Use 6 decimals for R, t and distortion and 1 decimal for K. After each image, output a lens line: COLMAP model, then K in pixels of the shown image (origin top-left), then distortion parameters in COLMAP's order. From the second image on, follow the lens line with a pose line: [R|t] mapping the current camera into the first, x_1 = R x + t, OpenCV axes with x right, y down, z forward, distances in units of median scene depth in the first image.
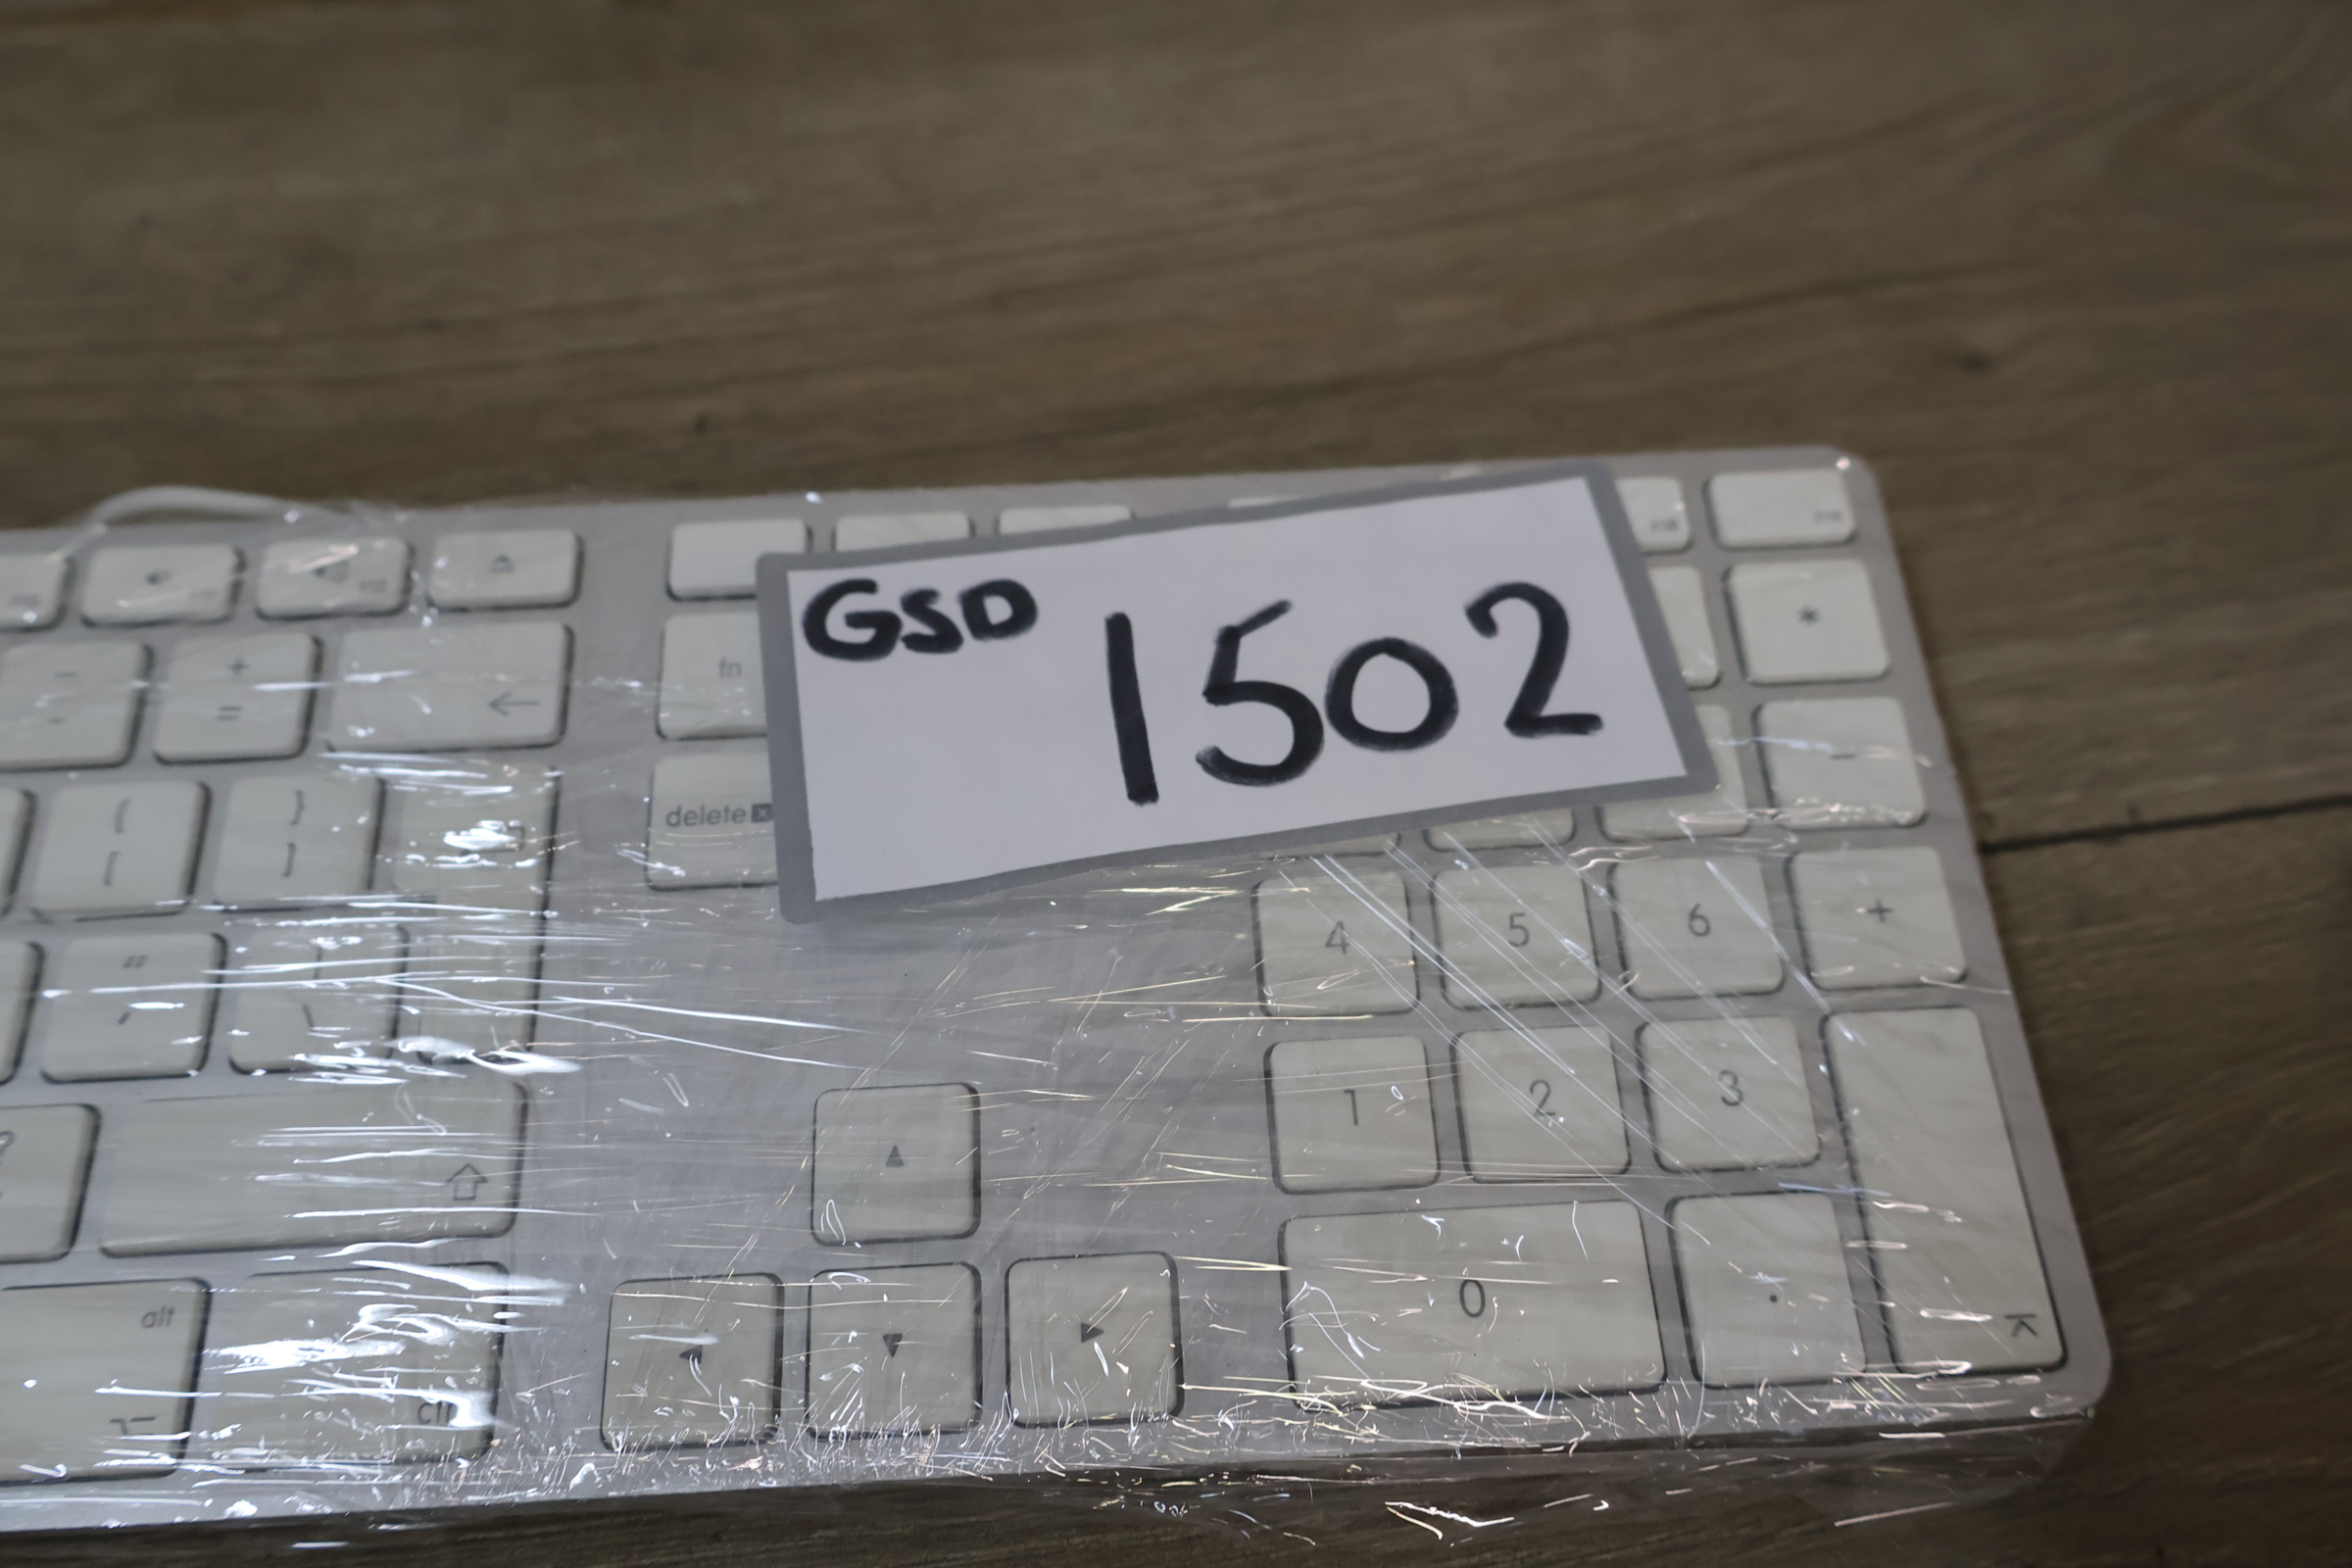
lens RADIAL K [[2053.6, 0, 1161.2], [0, 2053.6, 808.0], [0, 0, 1]] dist [0.015992, 0.020589]
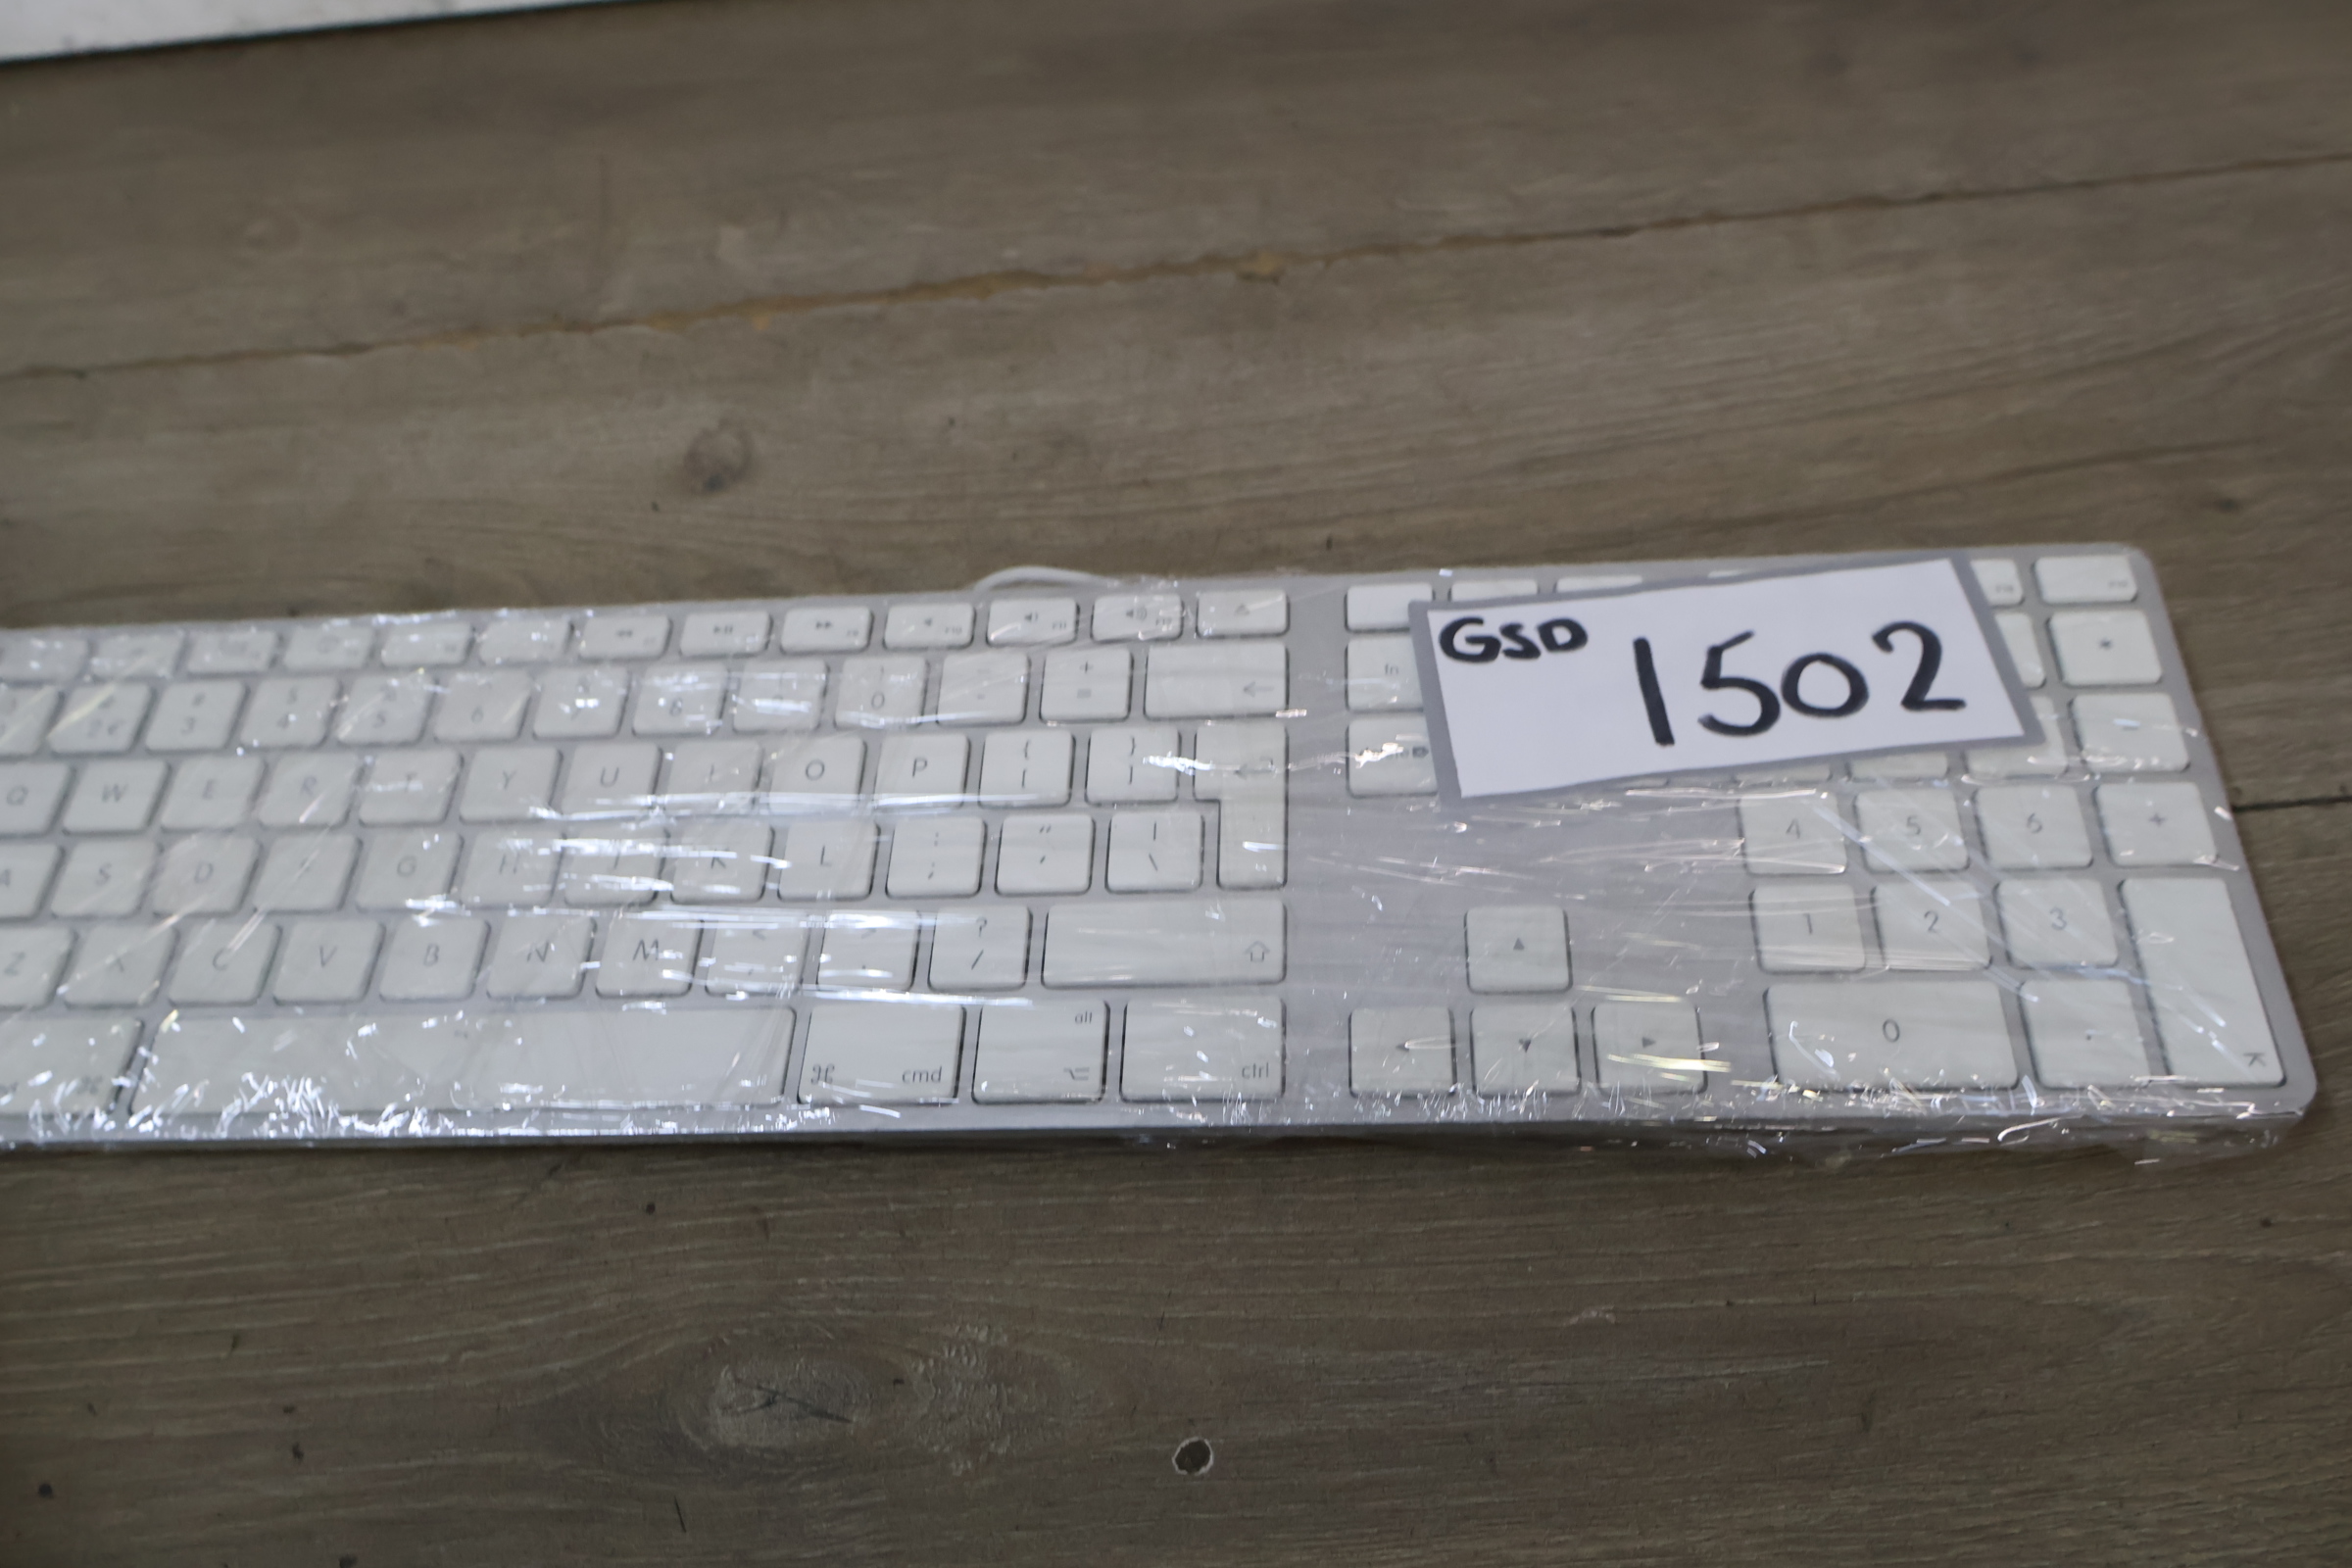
lens RADIAL K [[2053.6, 0, 1180.6], [0, 2053.6, 846.0], [0, 0, 1]] dist [0.015992, 0.020589]
pose [[0.992294, 0.019435, -0.122370, -0.170696], [-0.033614, 0.992809, -0.114896, 0.249096], [0.119257, 0.118124, 0.985812, -0.555188]]
